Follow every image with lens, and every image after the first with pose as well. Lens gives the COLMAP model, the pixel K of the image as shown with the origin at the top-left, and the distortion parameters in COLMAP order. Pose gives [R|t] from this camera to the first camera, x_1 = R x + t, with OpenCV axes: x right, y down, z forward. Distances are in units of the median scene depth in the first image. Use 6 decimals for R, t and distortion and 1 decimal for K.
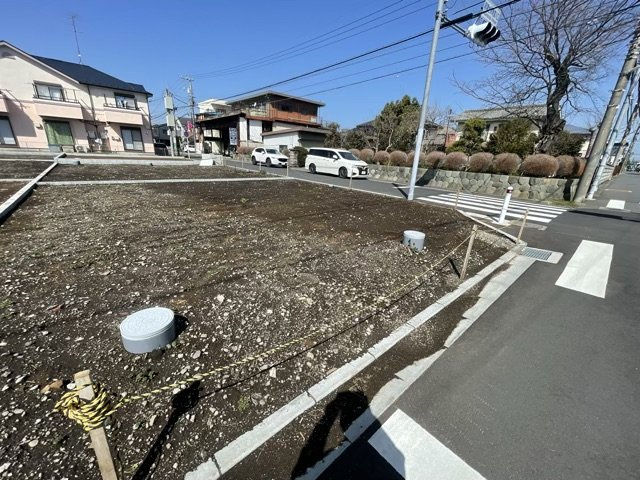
lens RADIAL K [[260.0, 0, 319.4], [0, 260.0, 241.7], [0, 0, 1]] dist [-0.004049, 0.000532]
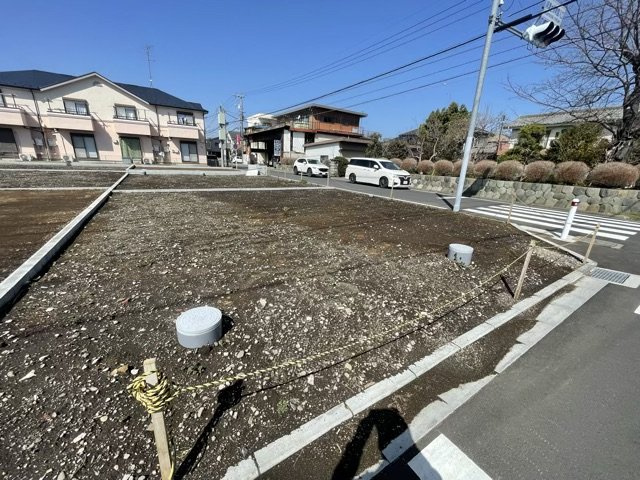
lens RADIAL K [[260.0, 0, 318.8], [0, 260.0, 241.5], [0, 0, 1]] dist [-0.004049, 0.000532]
pose [[0.988826, 0.034871, -0.144936, -0.006699], [-0.039956, 0.998679, -0.032323, -0.000499], [0.143618, 0.037752, 0.988913, -0.005030]]
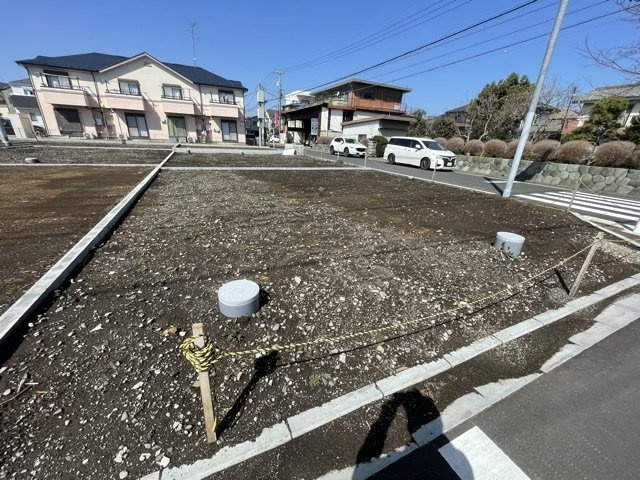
lens RADIAL K [[260.0, 0, 318.3], [0, 260.0, 241.5], [0, 0, 1]] dist [-0.004049, 0.000532]
pose [[0.959859, 0.095705, -0.263649, -0.014215], [-0.086542, 0.995177, 0.046182, 0.001941], [0.266797, -0.021511, 0.963513, -0.002607]]
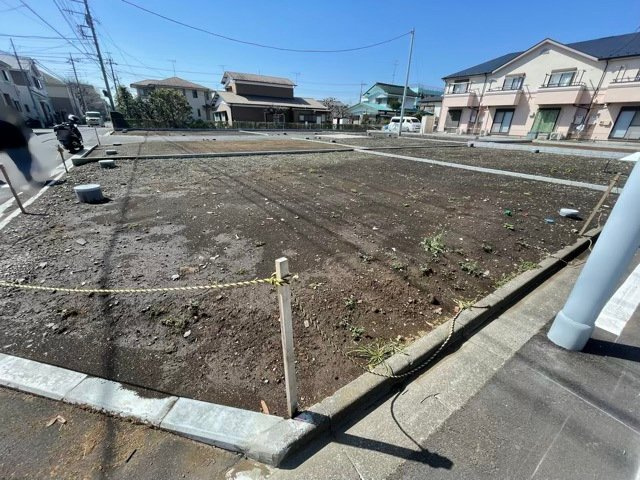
lens RADIAL K [[260.0, 0, 317.6], [0, 260.0, 239.9], [0, 0, 1]] dist [-0.004049, 0.000532]
pose [[-0.141946, 0.363683, -0.920645, 1.154396], [-0.342681, 0.854498, 0.390388, -0.548510], [0.928666, 0.370901, 0.003334, 1.700958]]
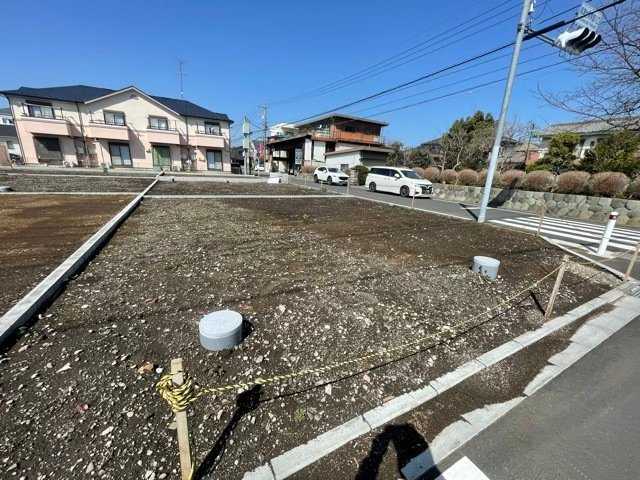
lens RADIAL K [[260.0, 0, 318.5], [0, 260.0, 241.2], [0, 0, 1]] dist [-0.004049, 0.000532]
pose [[0.974876, 0.056343, -0.215502, -0.010611], [-0.070596, 0.995758, -0.059016, -0.001022], [0.211263, 0.072747, 0.974718, -0.008270]]
